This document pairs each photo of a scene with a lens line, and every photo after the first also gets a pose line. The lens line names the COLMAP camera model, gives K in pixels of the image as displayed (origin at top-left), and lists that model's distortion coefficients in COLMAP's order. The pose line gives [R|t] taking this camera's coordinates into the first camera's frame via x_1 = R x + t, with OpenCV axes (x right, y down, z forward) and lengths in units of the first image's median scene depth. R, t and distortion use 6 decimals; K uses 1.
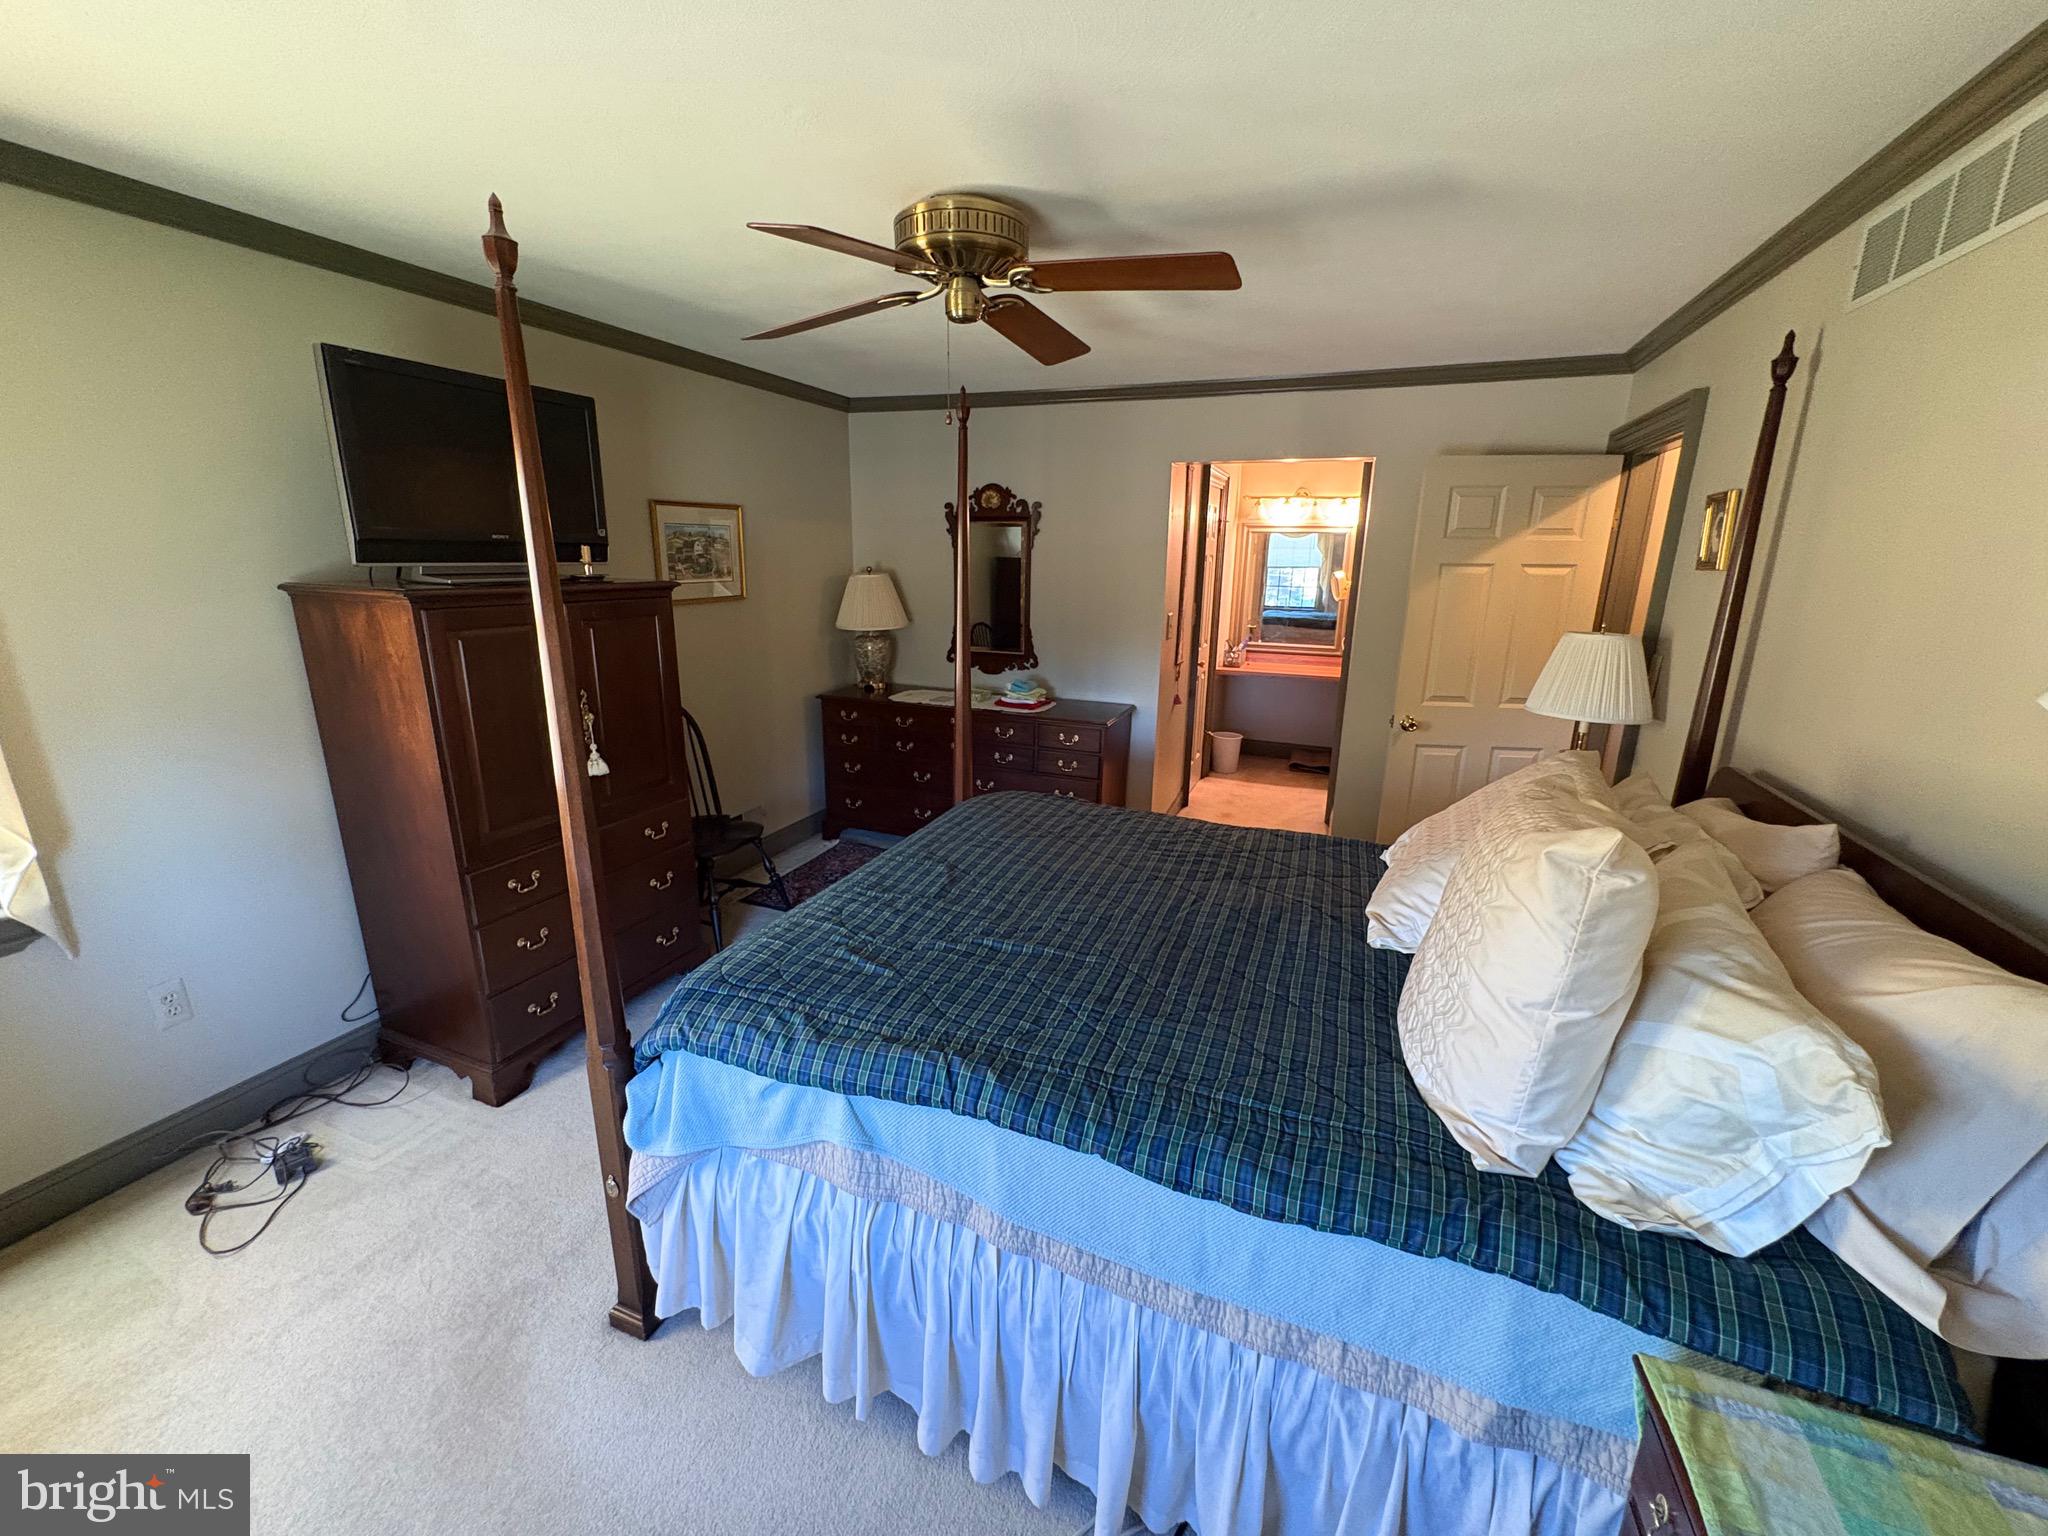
lens RADIAL K [[816.1, 0, 1022.1], [0, 816.1, 760.3], [0, 0, 1]] dist [-0.000541, 0.000125]
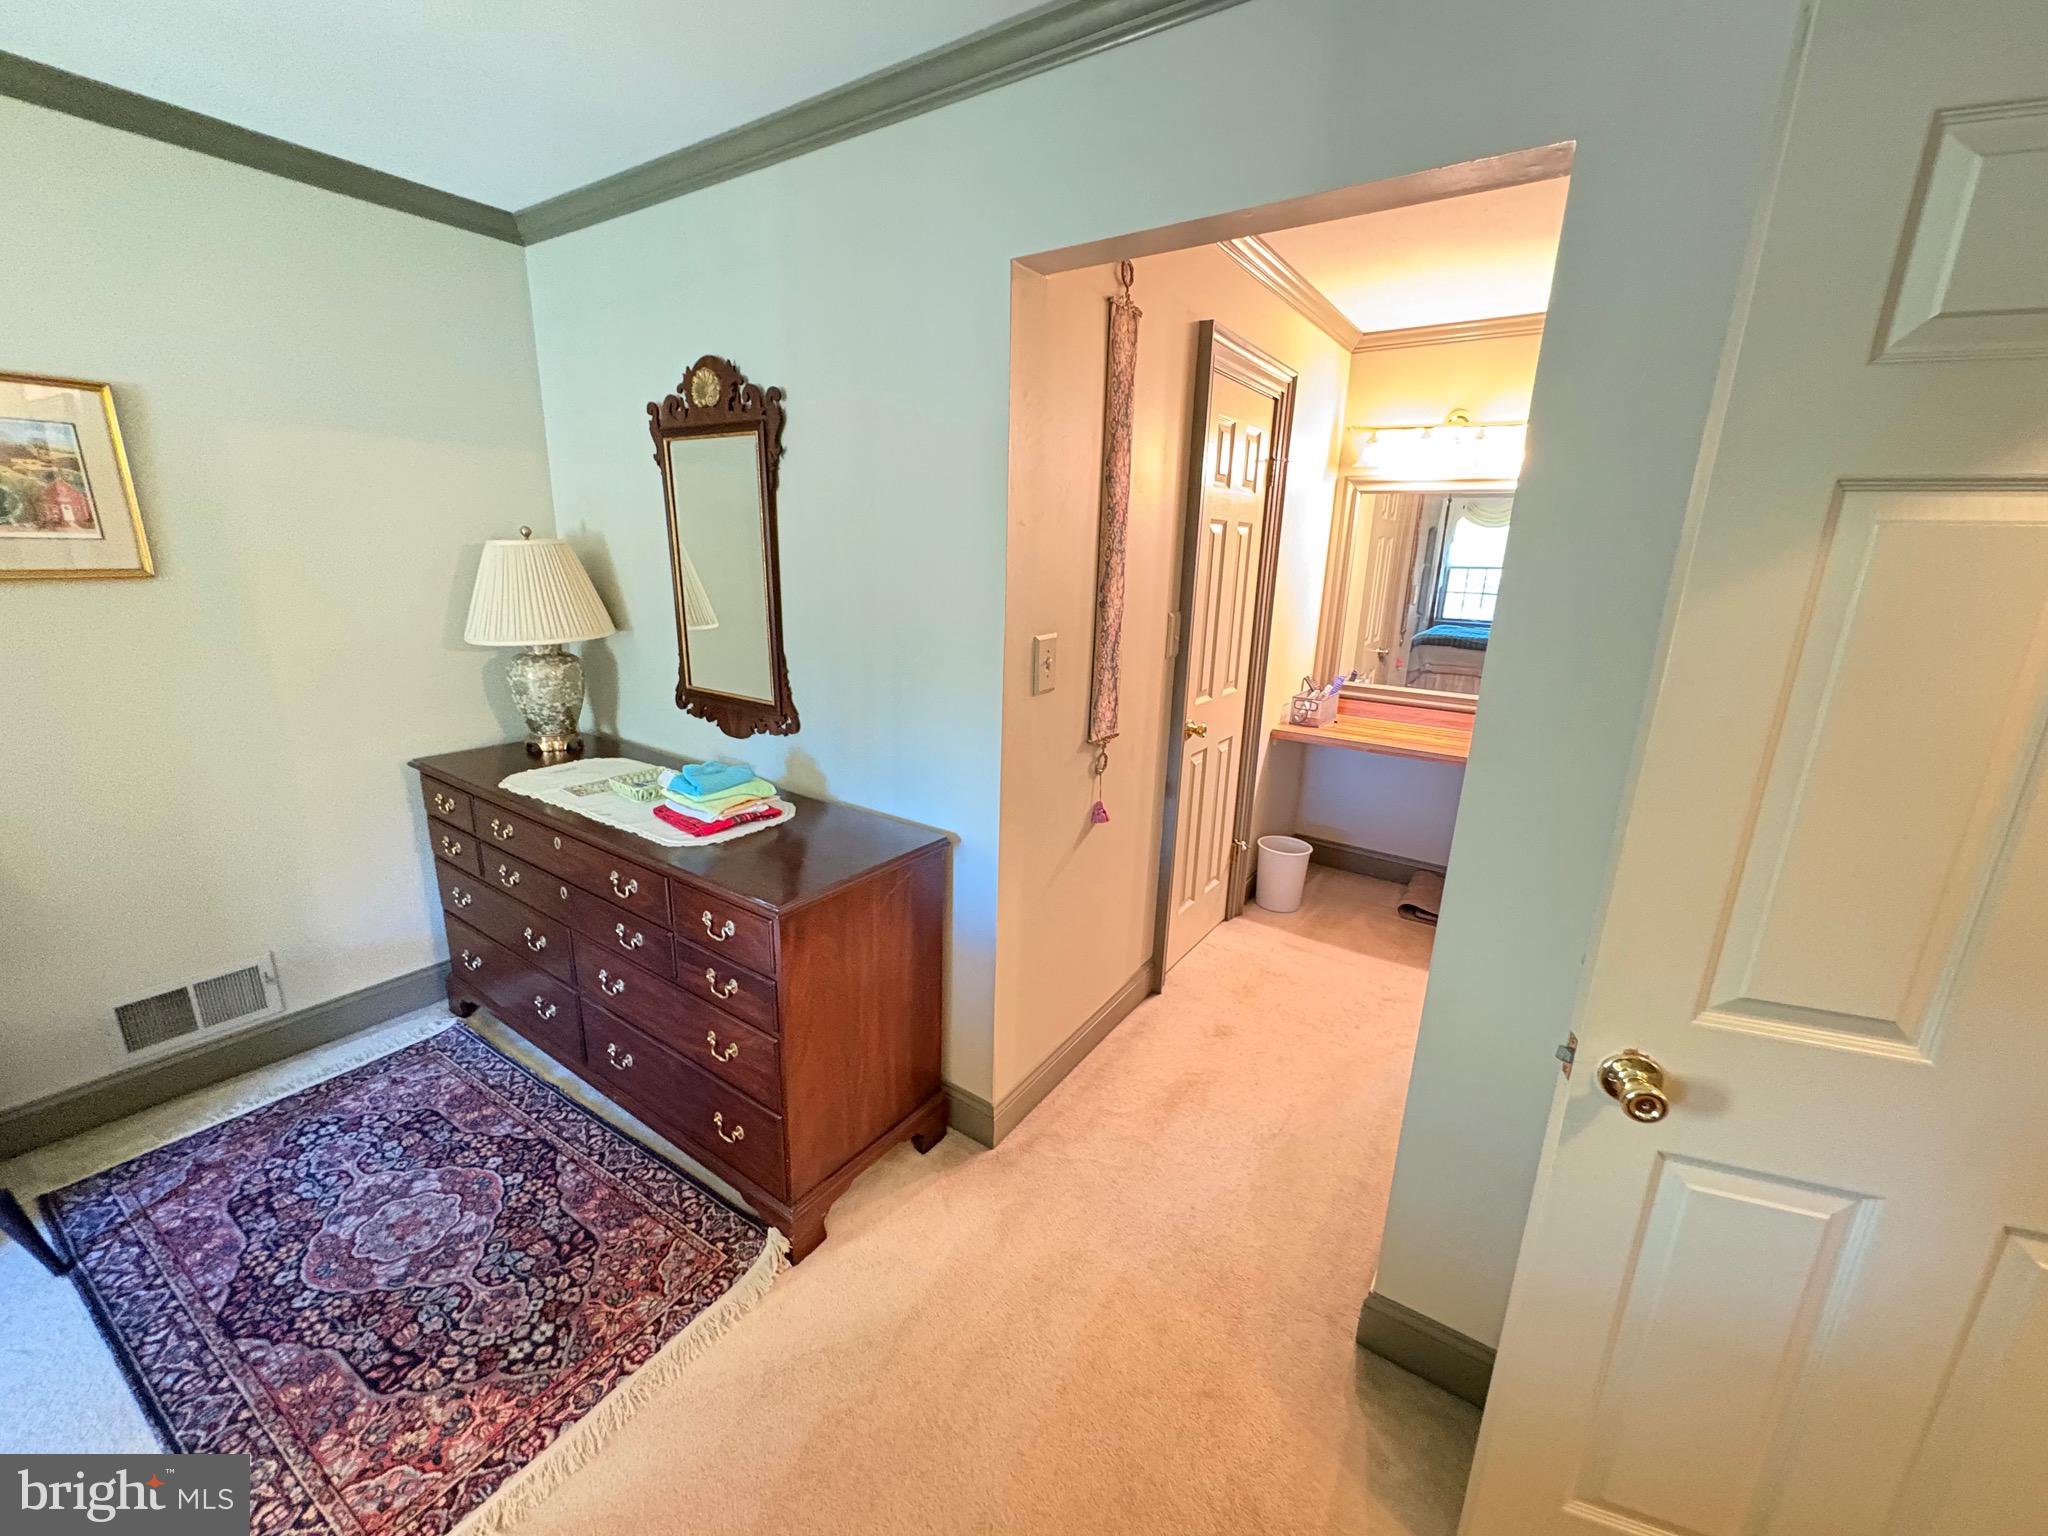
lens RADIAL K [[816.1, 0, 1022.1], [0, 816.1, 768.6], [0, 0, 1]] dist [-0.000541, 0.000125]
pose [[0.975169, 0.070735, -0.209864, 0.255286], [-0.069559, 0.997493, 0.012992, -0.107746], [0.210257, 0.001929, 0.977644, 0.542761]]
